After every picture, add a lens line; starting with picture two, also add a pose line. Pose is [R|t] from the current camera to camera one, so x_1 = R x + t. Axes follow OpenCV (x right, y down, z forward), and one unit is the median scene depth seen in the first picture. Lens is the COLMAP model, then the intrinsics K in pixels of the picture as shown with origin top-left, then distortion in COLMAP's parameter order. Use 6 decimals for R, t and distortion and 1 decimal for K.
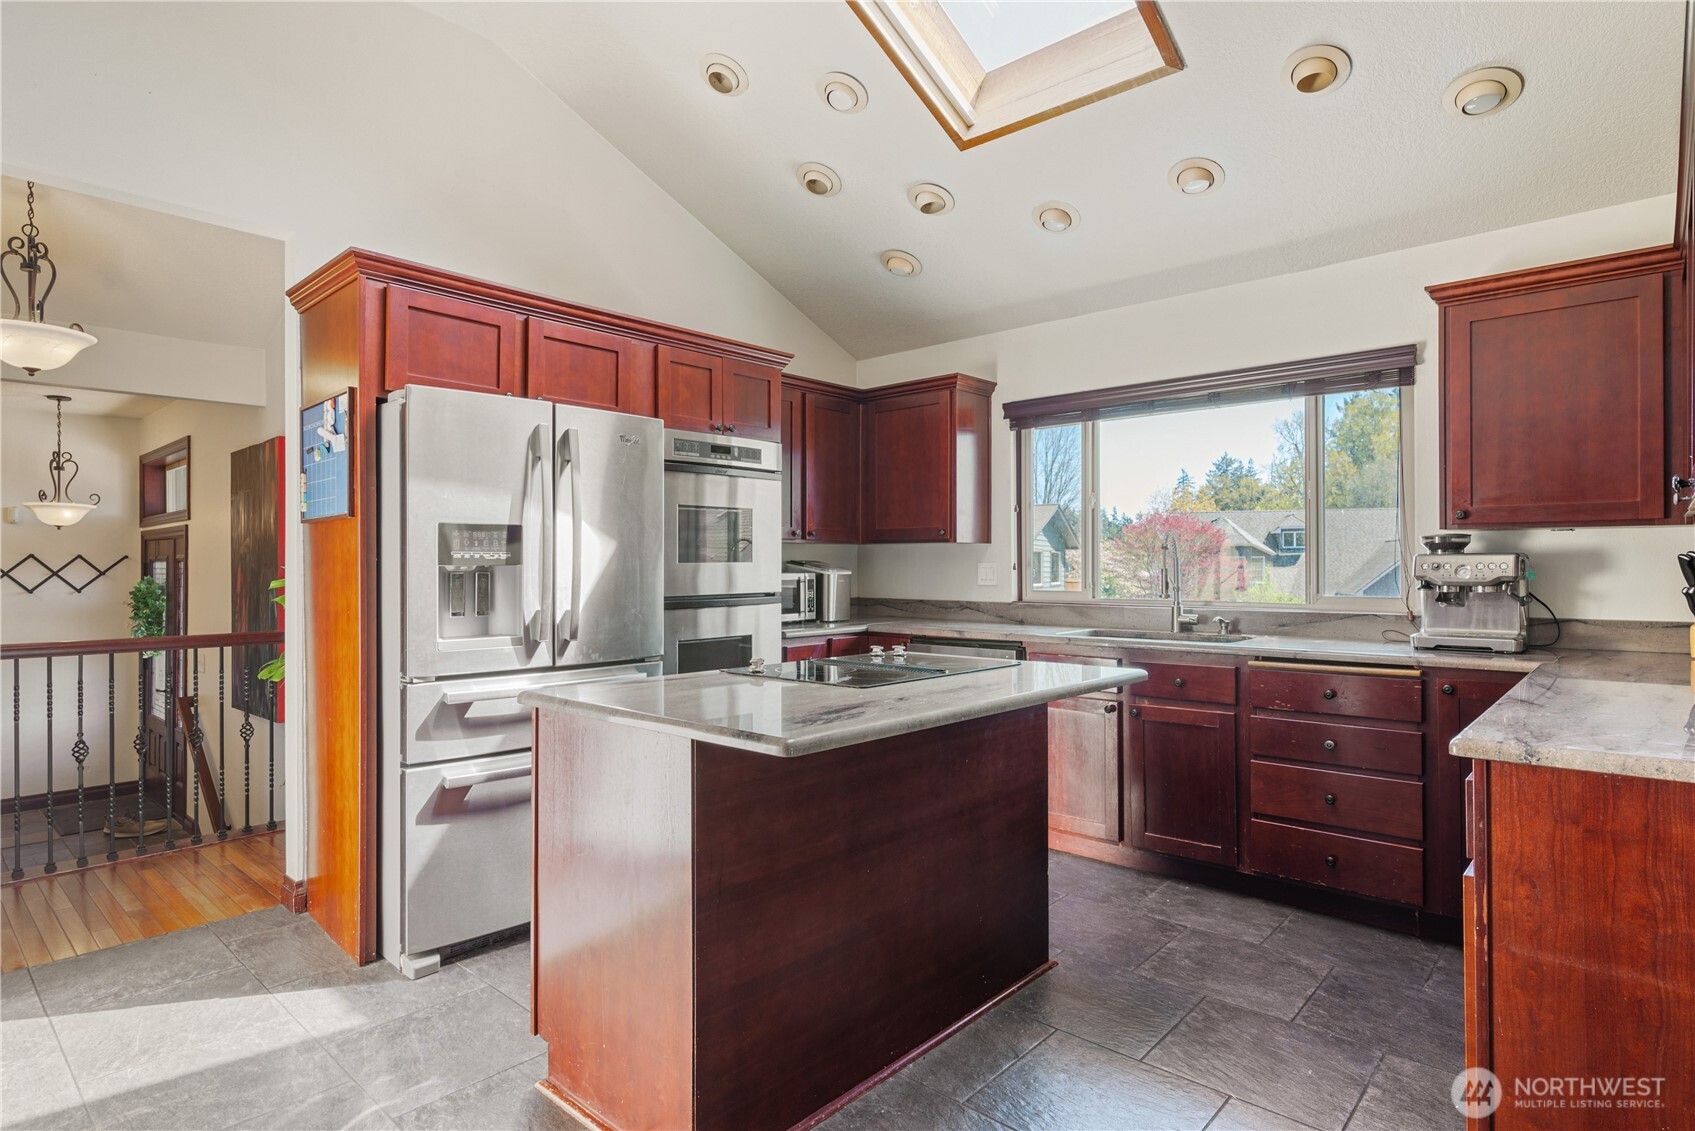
lens RADIAL K [[894.5, 0, 847.5], [0, 894.5, 565.5], [0, 0, 1]] dist [0.002380, 0.000063]
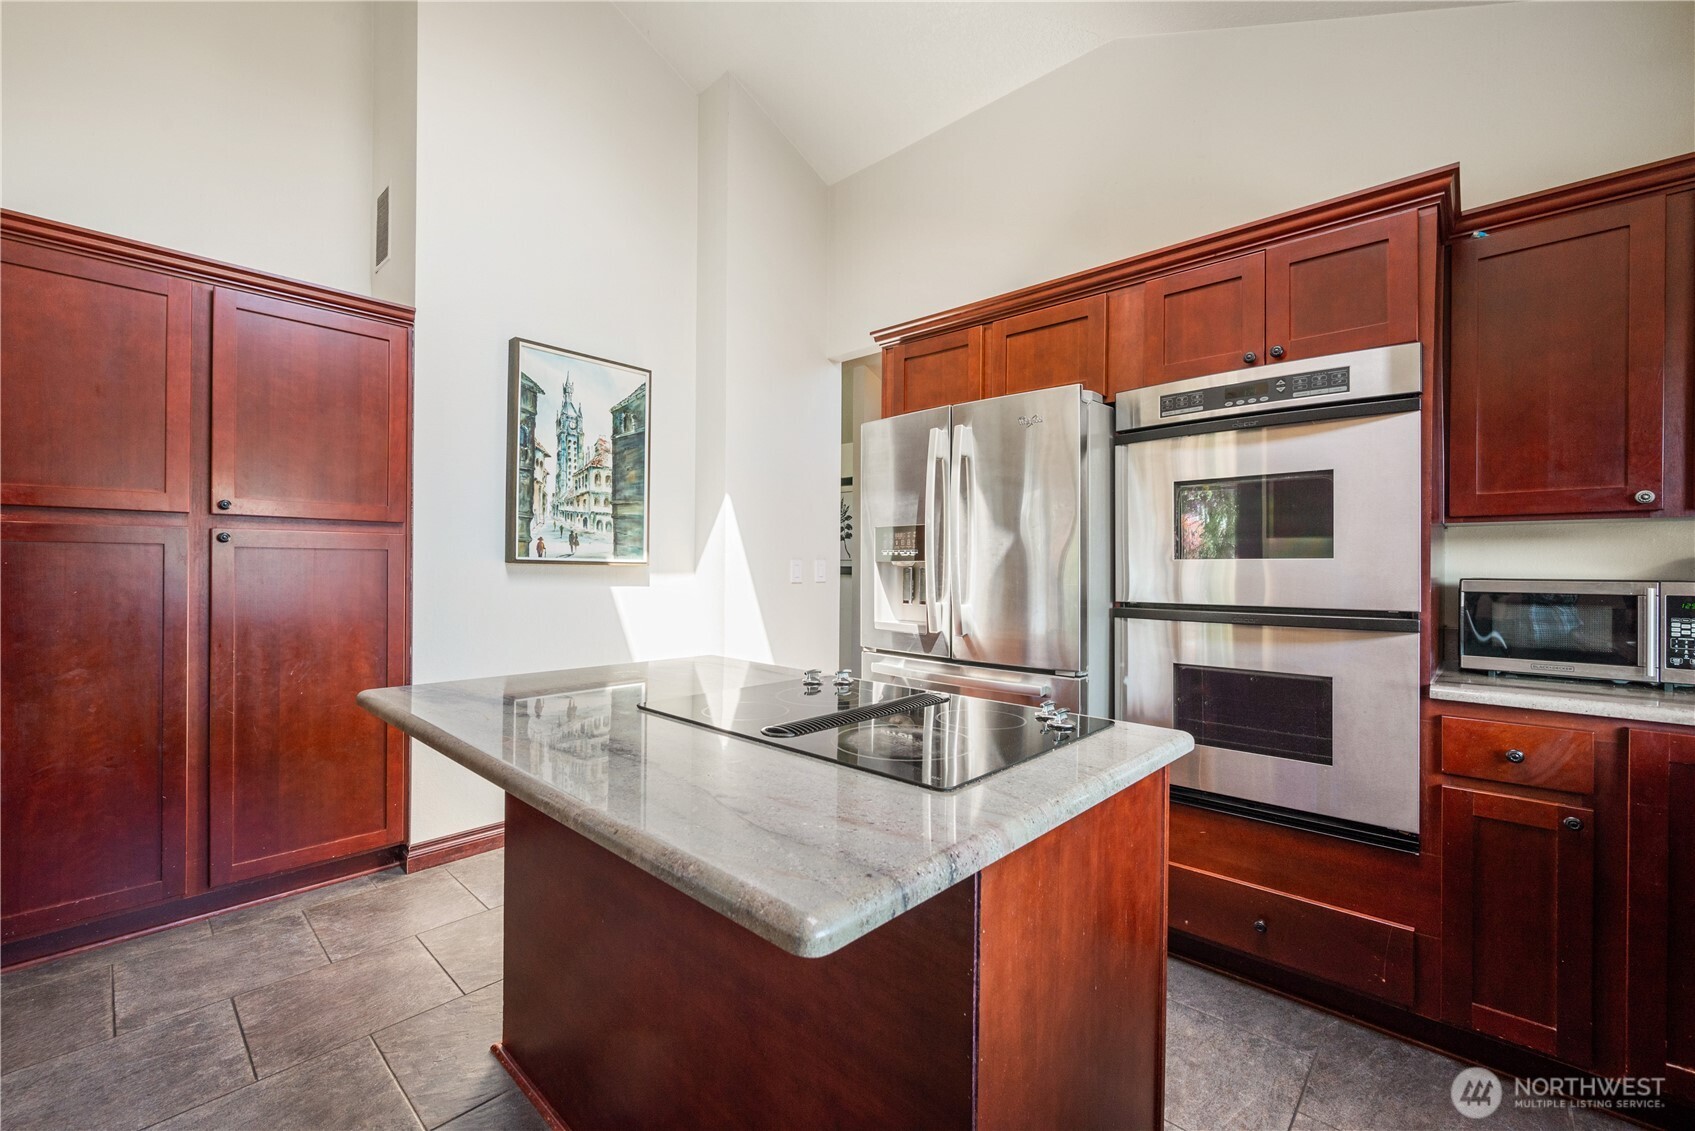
lens RADIAL K [[706.1, 0, 846.4], [0, 706.1, 570.5], [0, 0, 1]] dist [-0.001258, 0.000516]
pose [[-0.018379, -0.000382, -0.999831, 0.385011], [-0.012254, 0.999925, -0.000157, 0.009254], [0.999756, 0.012249, -0.018383, 0.694893]]
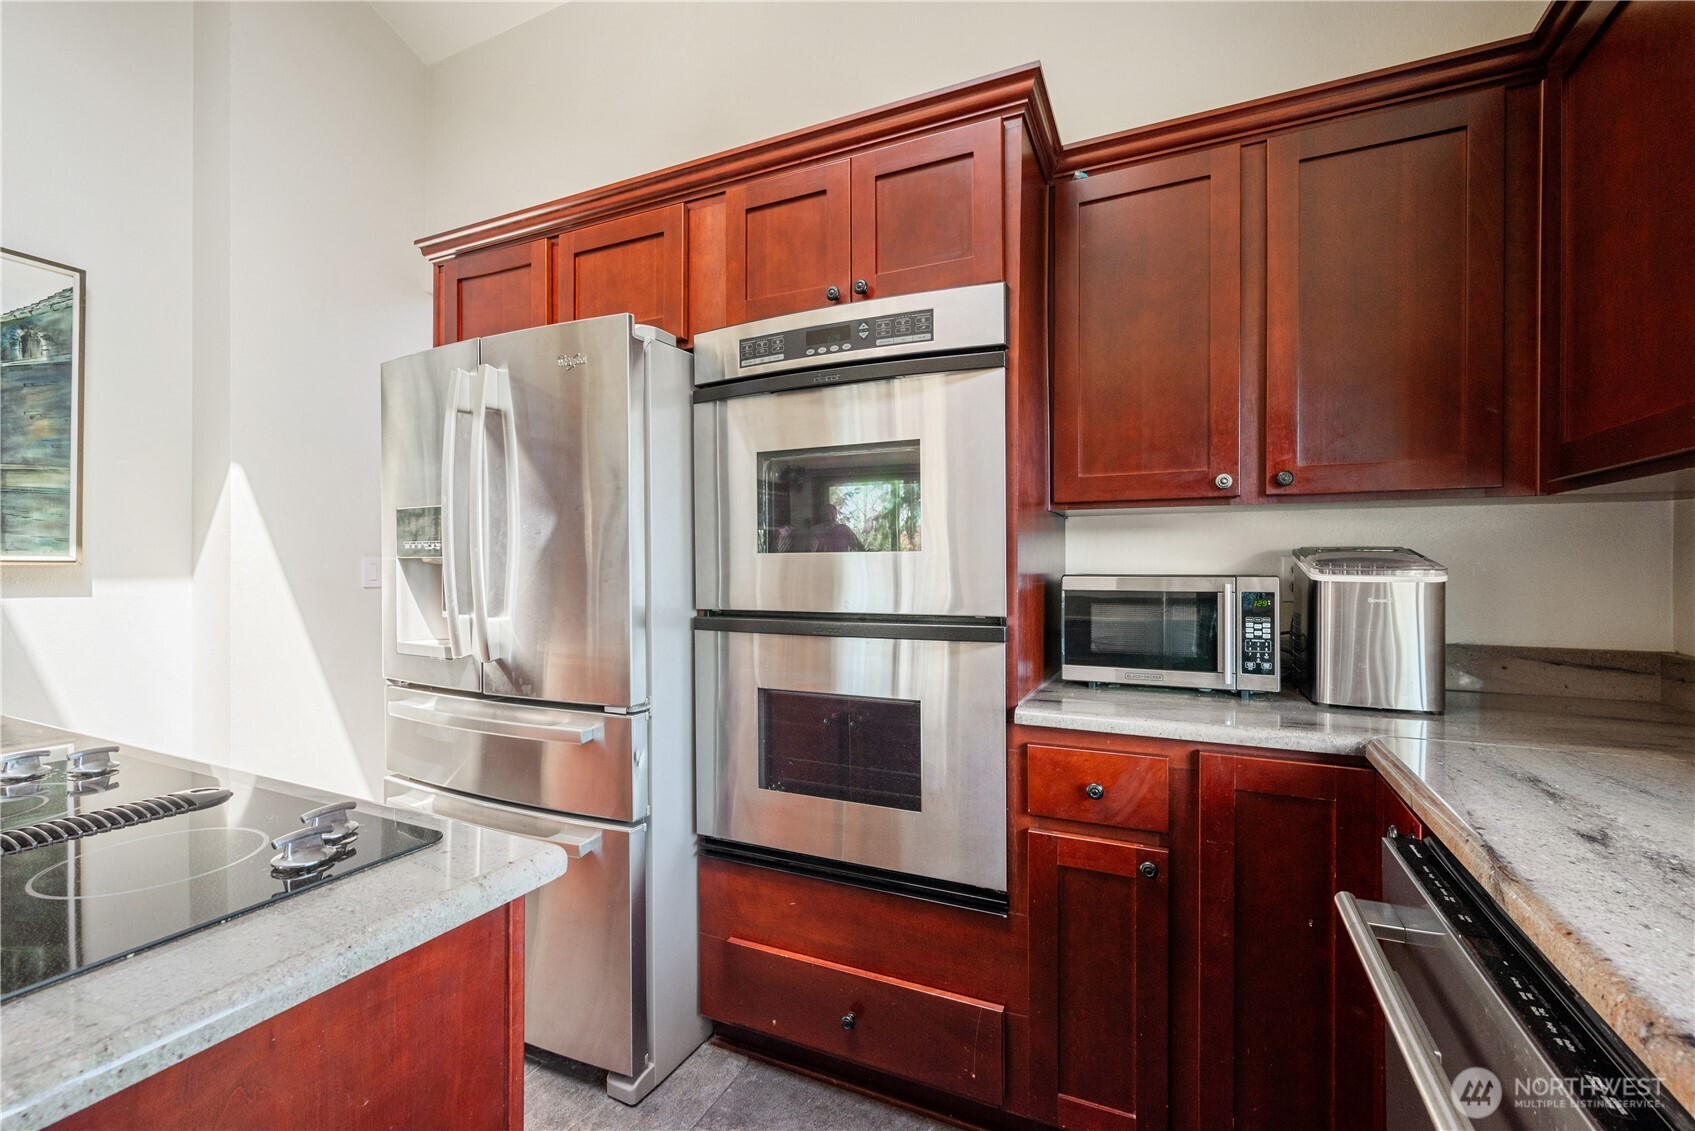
lens RADIAL K [[728.6, 0, 852.3], [0, 728.6, 571.4], [0, 0, 1]] dist [0.000404, 0.000065]
pose [[0.287144, 0.001684, -0.957886, 0.263559], [-0.004352, 0.999990, 0.000454, 0.007835], [0.957878, 0.004039, 0.287148, 0.871477]]
